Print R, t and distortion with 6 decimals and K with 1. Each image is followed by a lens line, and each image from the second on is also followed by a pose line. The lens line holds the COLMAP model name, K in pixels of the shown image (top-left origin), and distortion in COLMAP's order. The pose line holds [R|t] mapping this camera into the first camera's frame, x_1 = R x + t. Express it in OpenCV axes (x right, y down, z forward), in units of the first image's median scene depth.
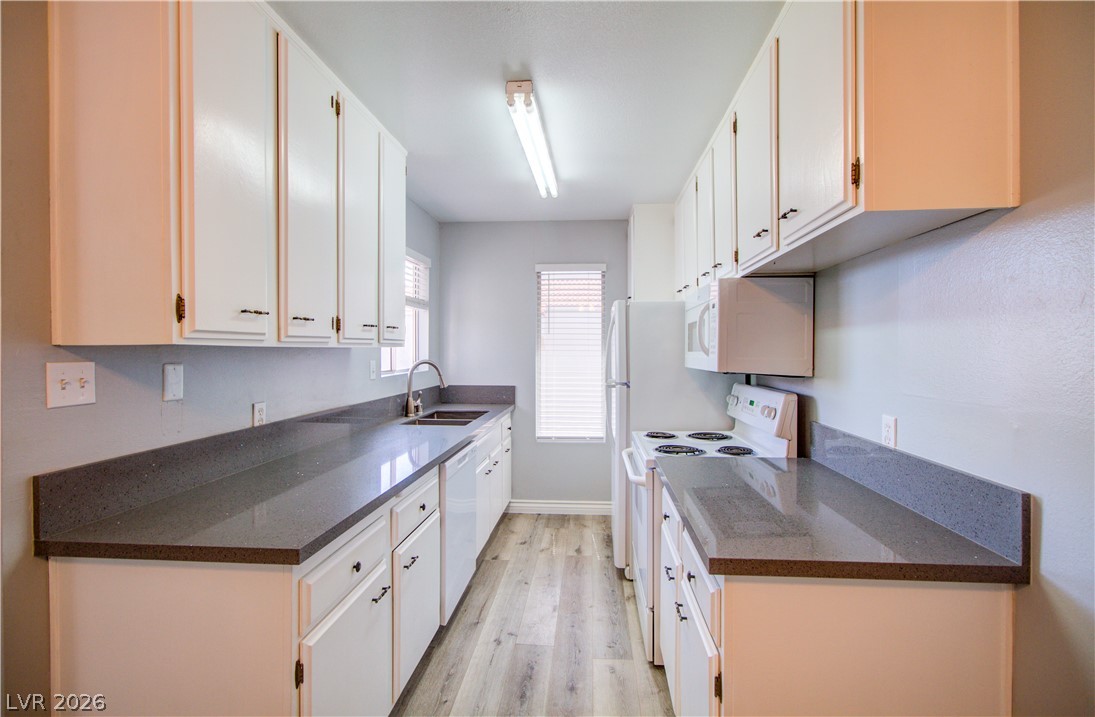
lens RADIAL K [[489.1, 0, 561.4], [0, 489.1, 354.0], [0, 0, 1]] dist [-0.010730, 0.000311]
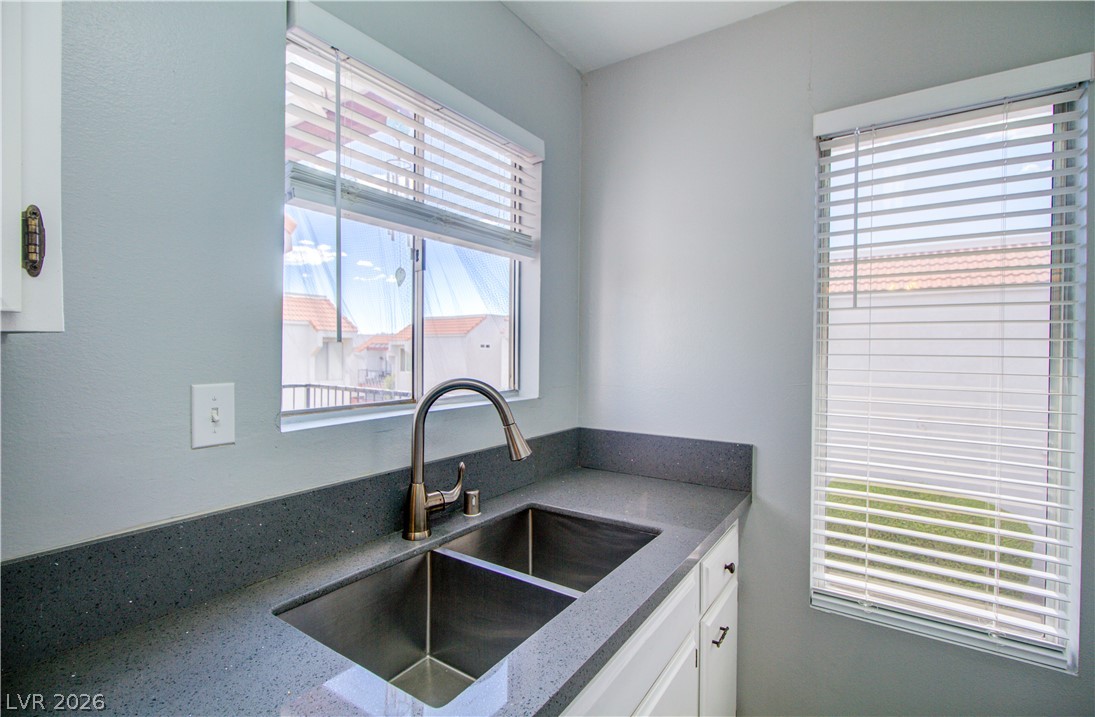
lens RADIAL K [[489.1, 0, 561.4], [0, 489.1, 354.0], [0, 0, 1]] dist [-0.010730, 0.000311]
pose [[0.869894, 0.011765, -0.493099, -0.077746], [-0.013761, 0.999905, -0.000419, -0.008256], [0.493047, 0.007150, 0.869973, 1.253472]]
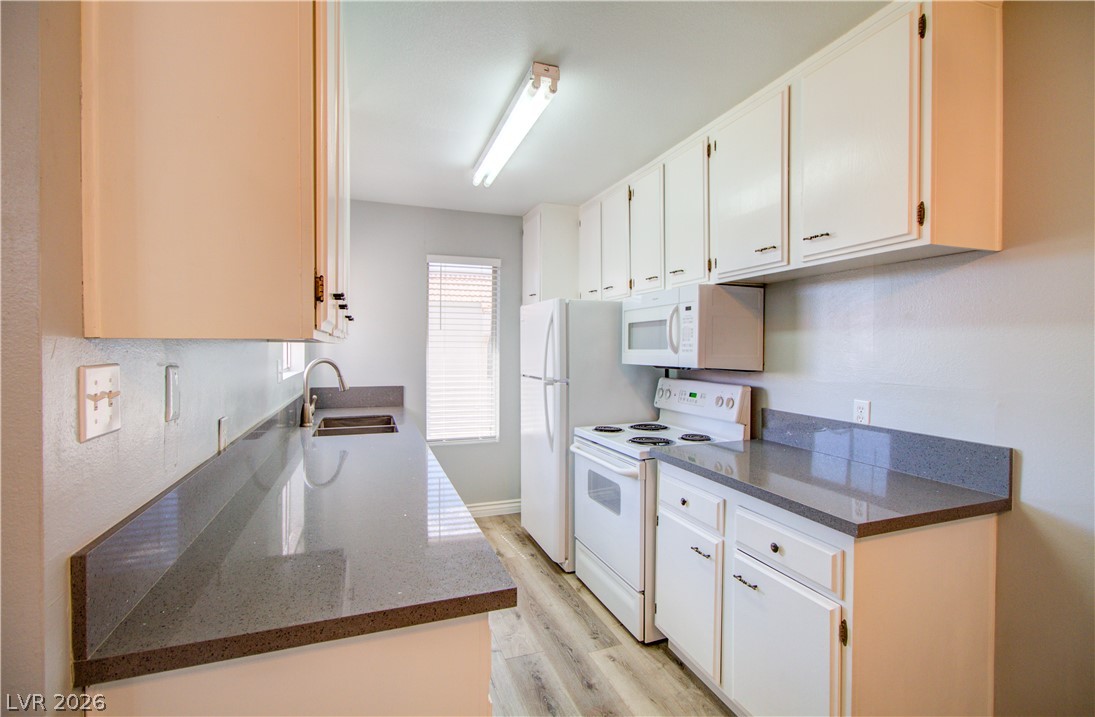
lens RADIAL K [[489.1, 0, 561.4], [0, 489.1, 354.0], [0, 0, 1]] dist [-0.010730, 0.000311]
pose [[0.910832, -0.000617, 0.412777, -0.420474], [-0.001919, 0.999982, 0.005730, -0.001022], [-0.412773, -0.006011, 0.910814, 0.110180]]
